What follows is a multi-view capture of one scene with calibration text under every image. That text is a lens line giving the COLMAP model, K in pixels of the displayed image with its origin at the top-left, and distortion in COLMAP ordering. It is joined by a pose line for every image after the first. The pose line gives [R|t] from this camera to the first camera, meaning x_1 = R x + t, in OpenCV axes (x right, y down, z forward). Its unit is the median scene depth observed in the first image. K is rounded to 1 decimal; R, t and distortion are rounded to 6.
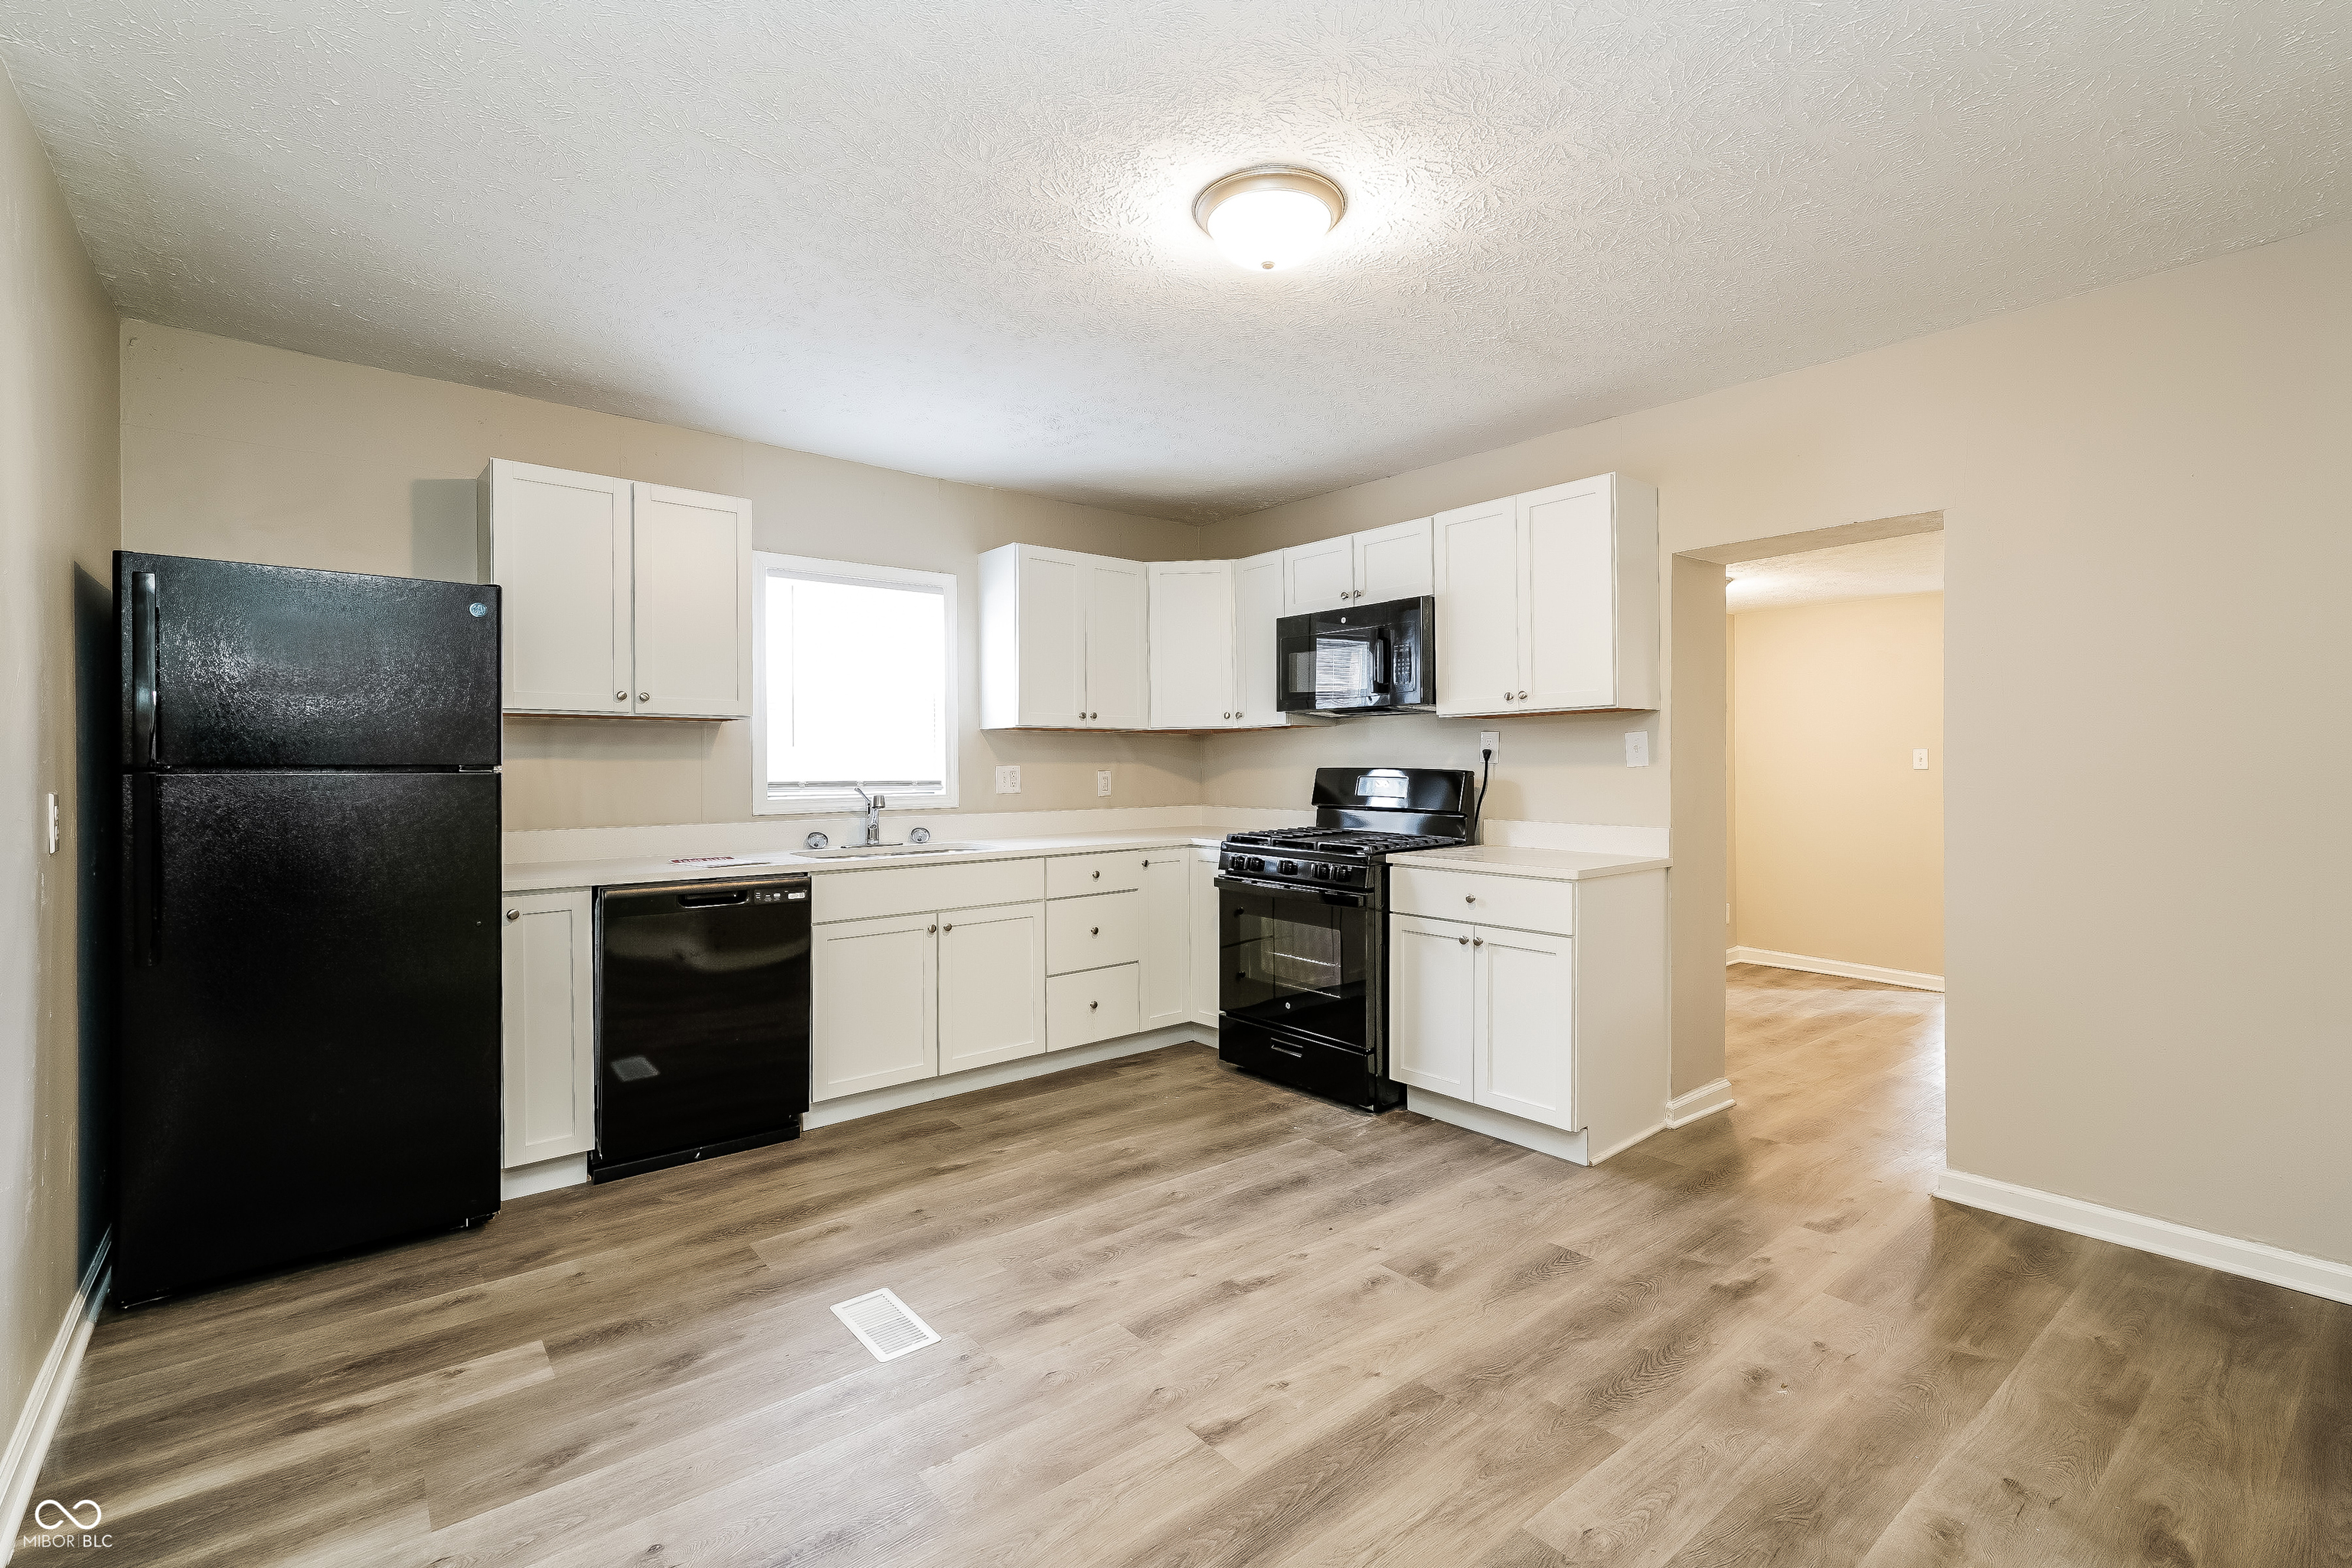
lens RADIAL K [[1066.5, 0, 1178.1], [0, 1066.5, 770.0], [0, 0, 1]] dist [0.011125, 0.001484]
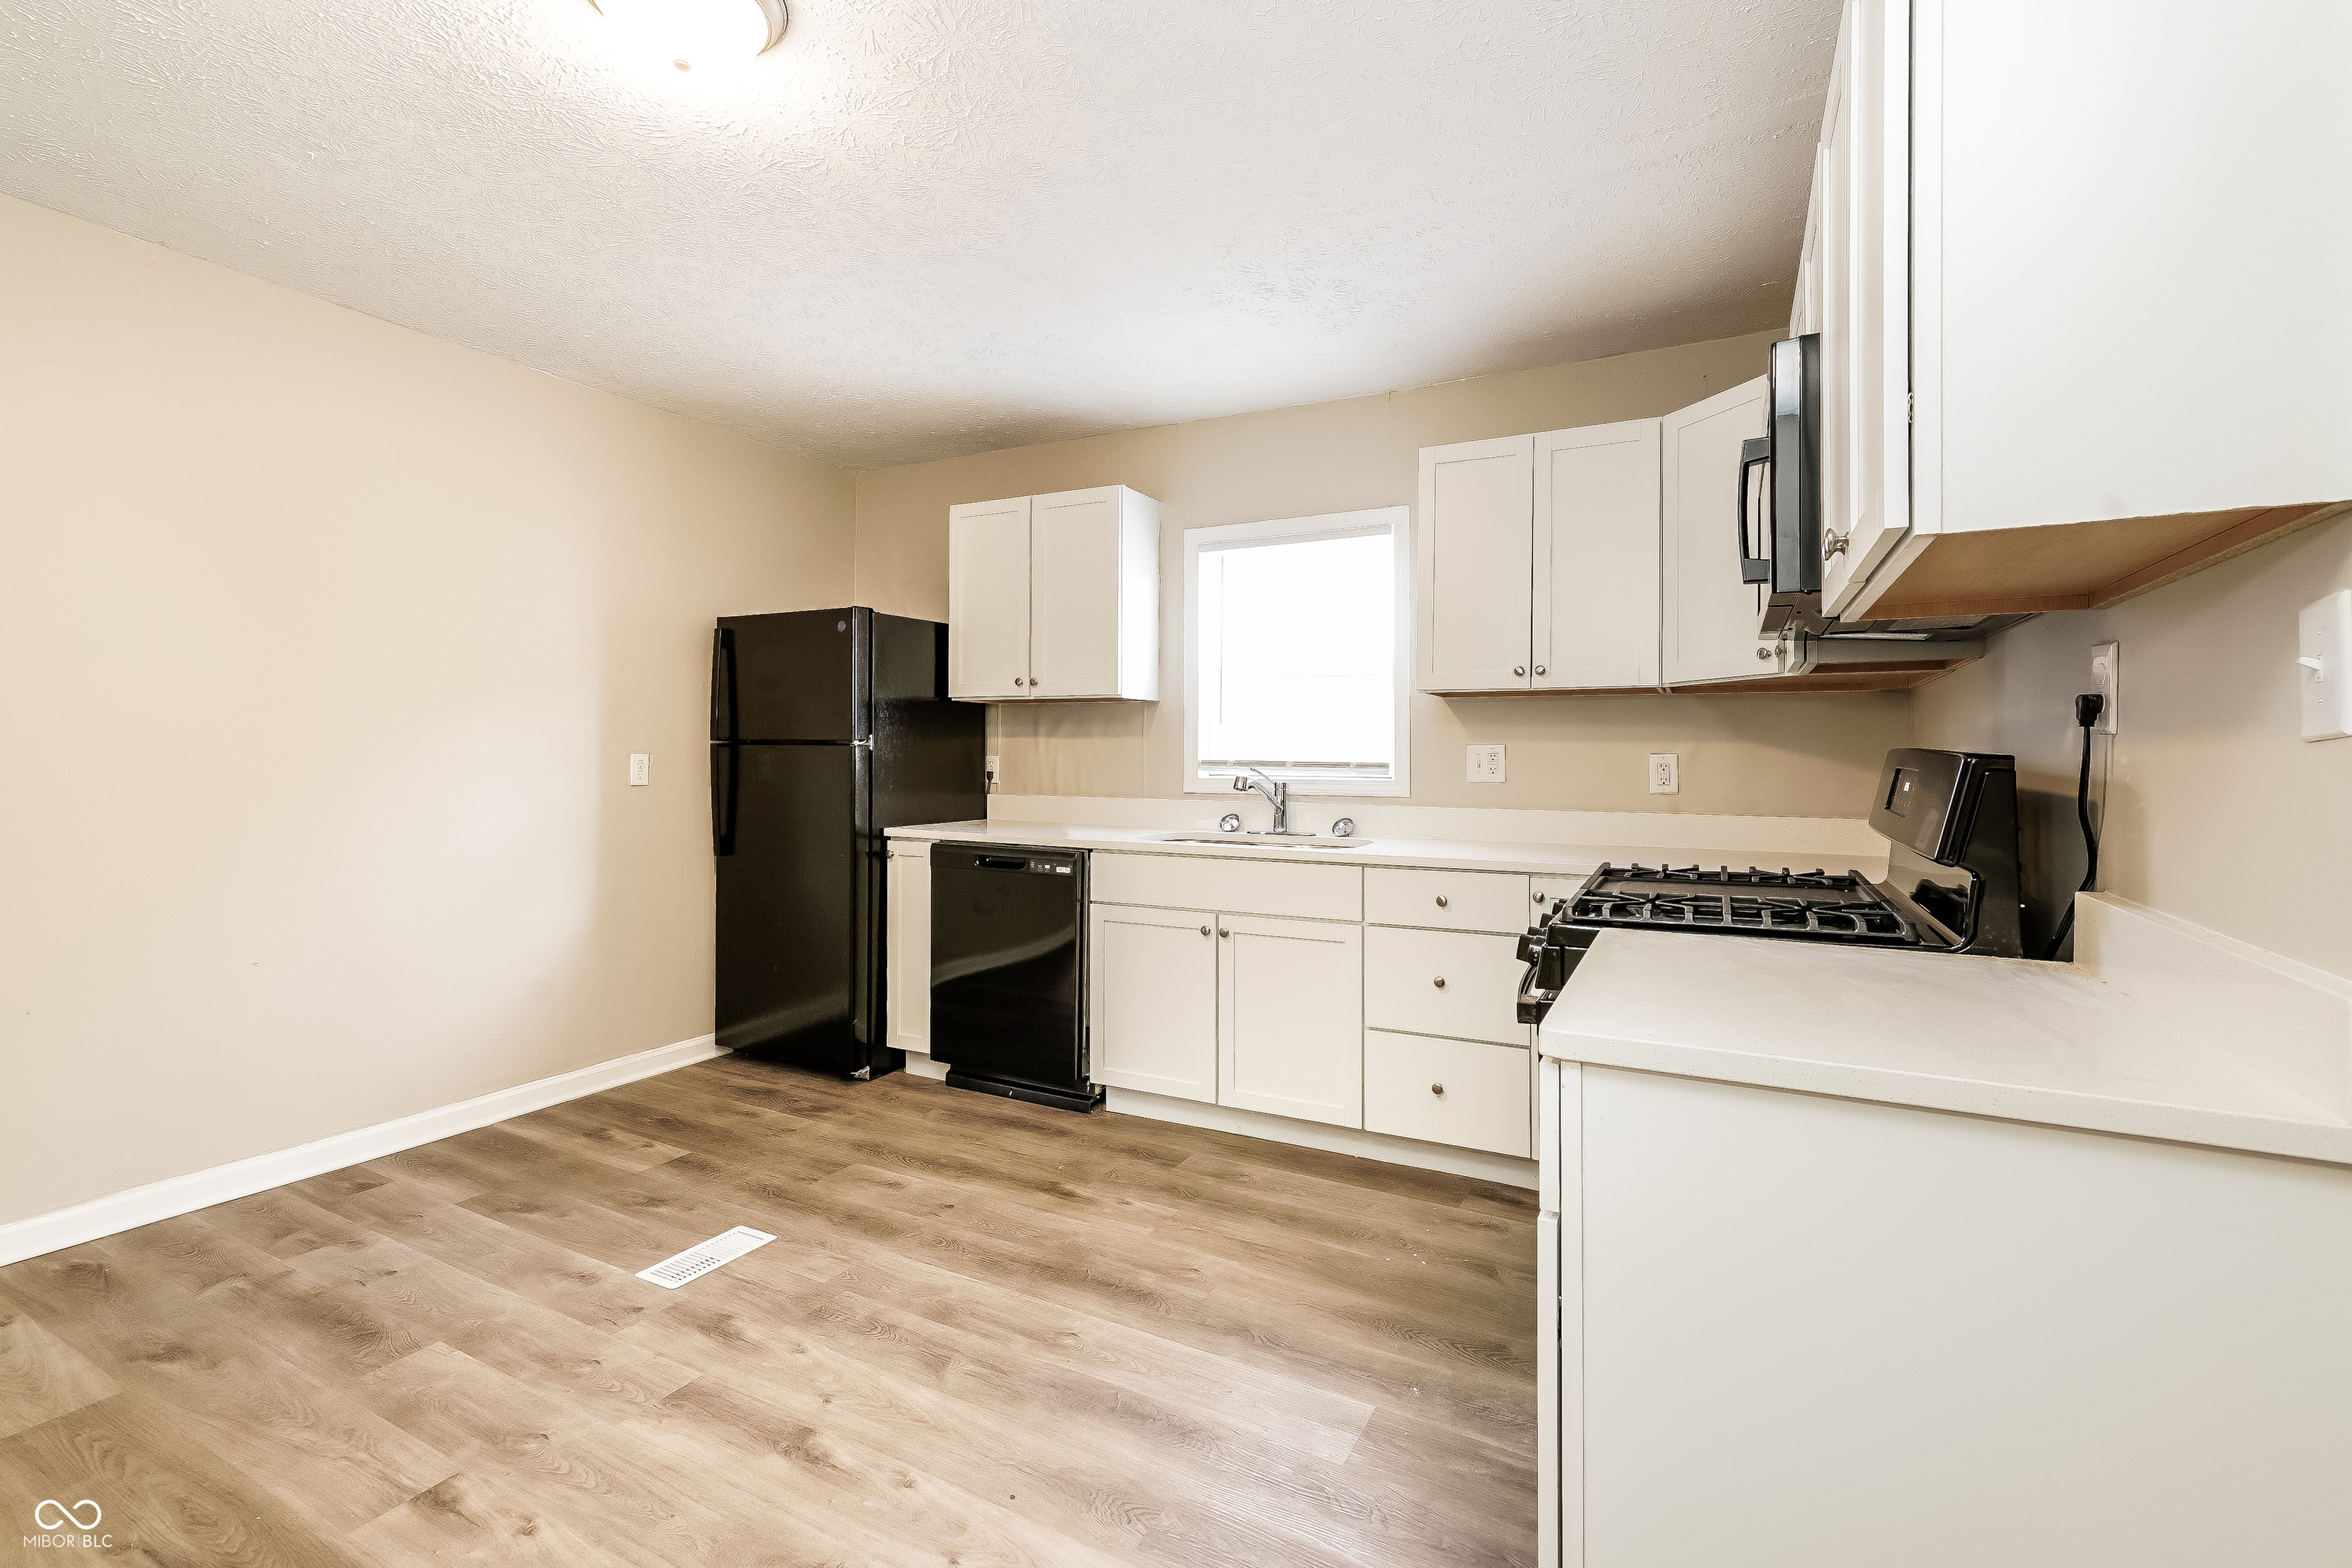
lens RADIAL K [[1066.5, 0, 1139.4], [0, 1066.5, 746.7], [0, 0, 1]] dist [0.011125, 0.001484]
pose [[0.364577, 0.001720, -0.931172, 0.695342], [-0.012800, 0.999913, -0.003164, 0.003889], [0.931085, 0.013073, 0.364567, 0.792837]]
